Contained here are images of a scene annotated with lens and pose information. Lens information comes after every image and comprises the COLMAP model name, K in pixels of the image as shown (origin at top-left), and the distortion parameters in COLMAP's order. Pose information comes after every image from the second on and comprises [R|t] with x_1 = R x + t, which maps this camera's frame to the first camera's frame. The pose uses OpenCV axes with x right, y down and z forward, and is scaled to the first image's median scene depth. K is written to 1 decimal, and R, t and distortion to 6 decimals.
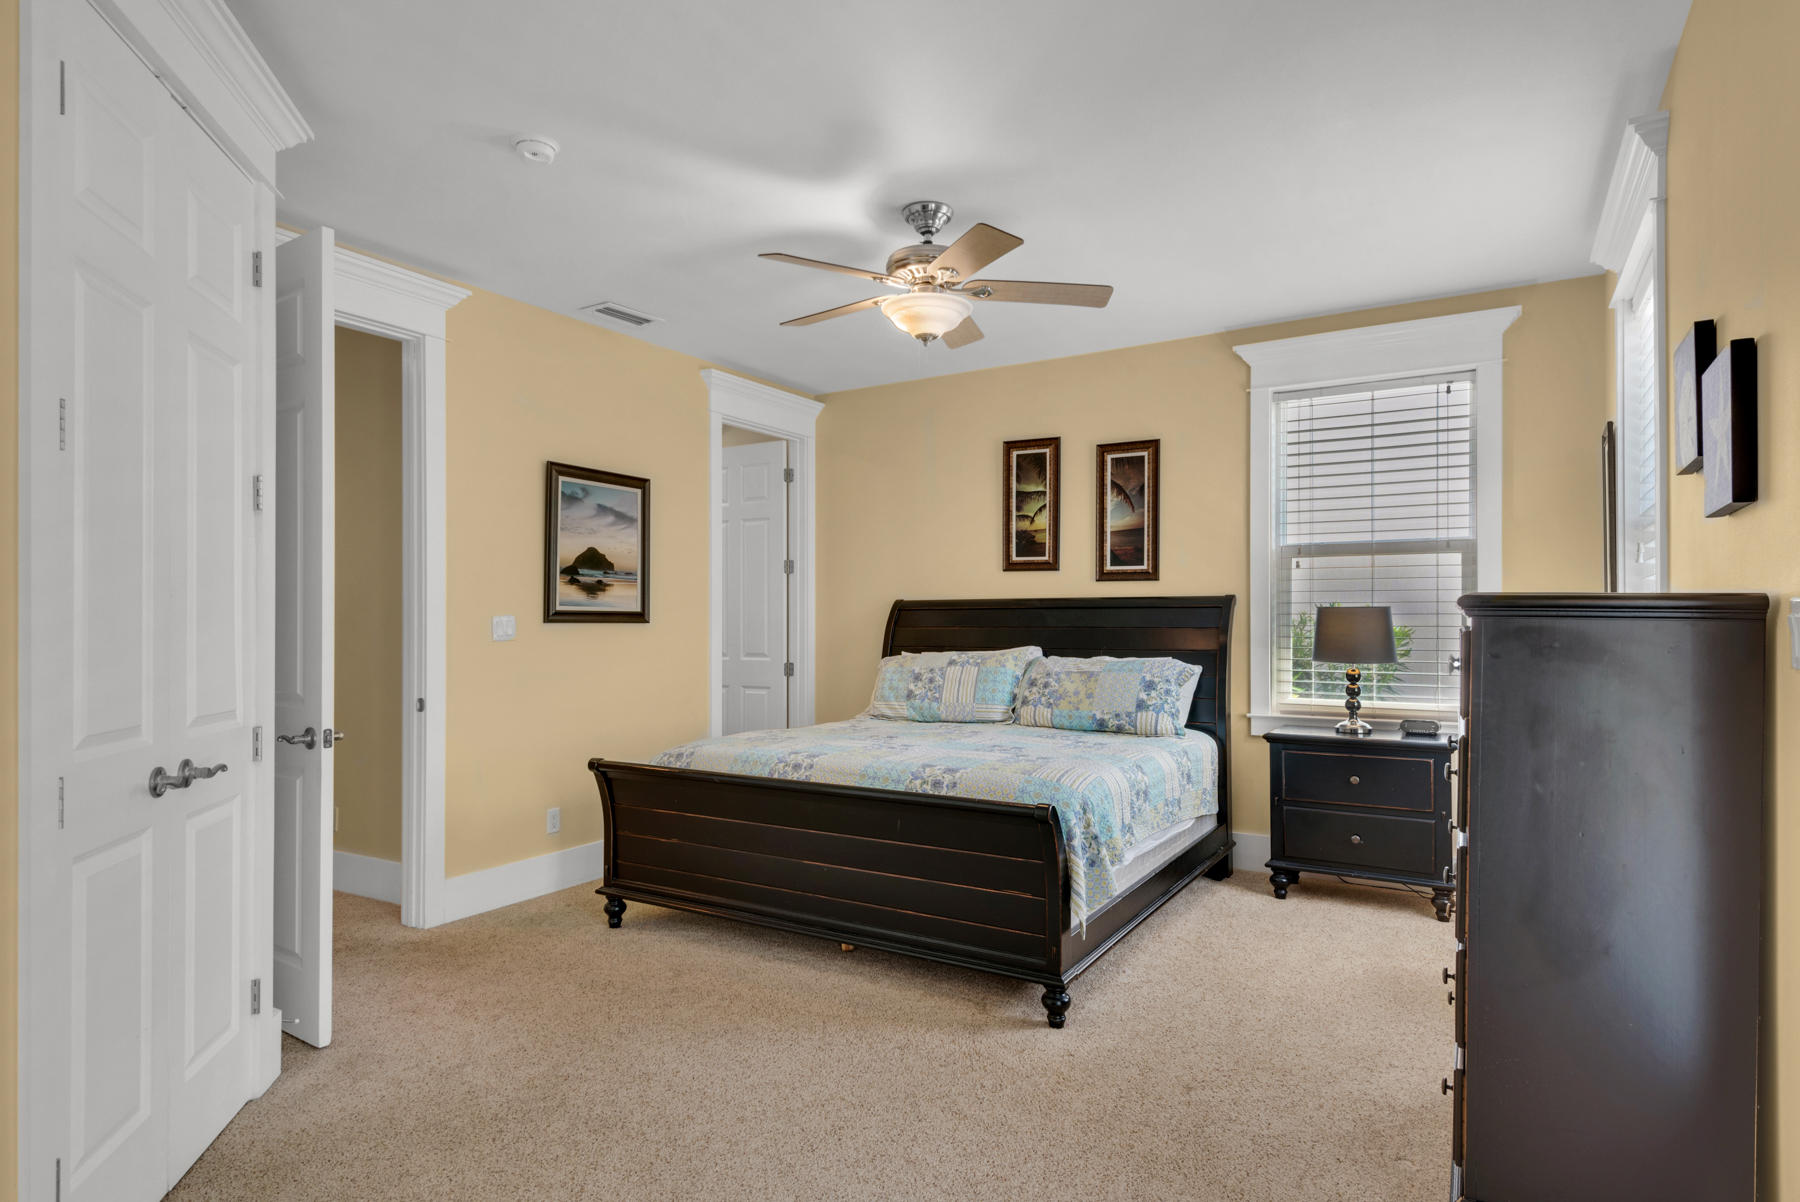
lens RADIAL K [[963.9, 0, 909.2], [0, 963.9, 612.1], [0, 0, 1]] dist [0.023964, -0.000433]
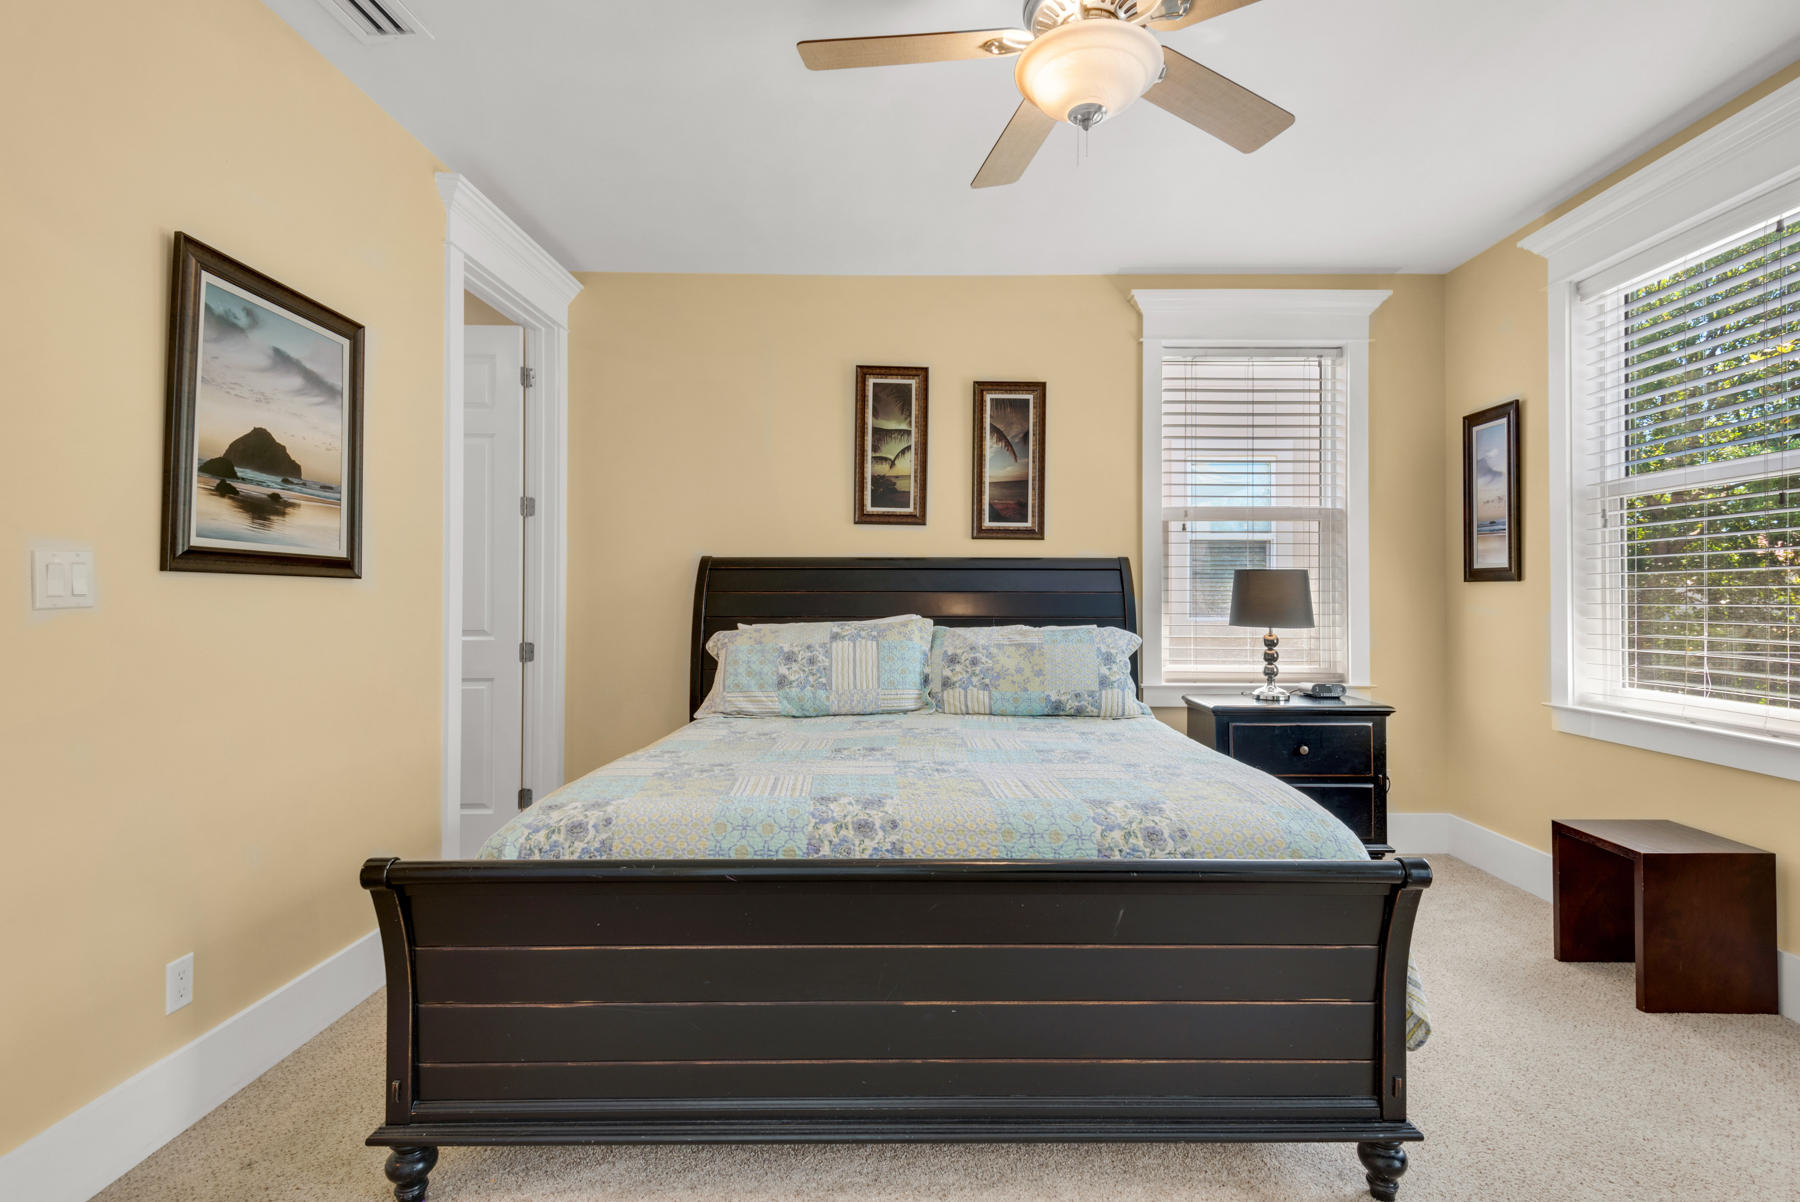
lens RADIAL K [[819.0, 0, 903.2], [0, 819.0, 589.4], [0, 0, 1]] dist [0.015426, -0.007752]
pose [[0.855321, 0.008300, 0.518032, -0.257082], [-0.007464, 0.999965, -0.003698, 0.017744], [-0.518044, -0.000704, 0.855354, 0.435406]]
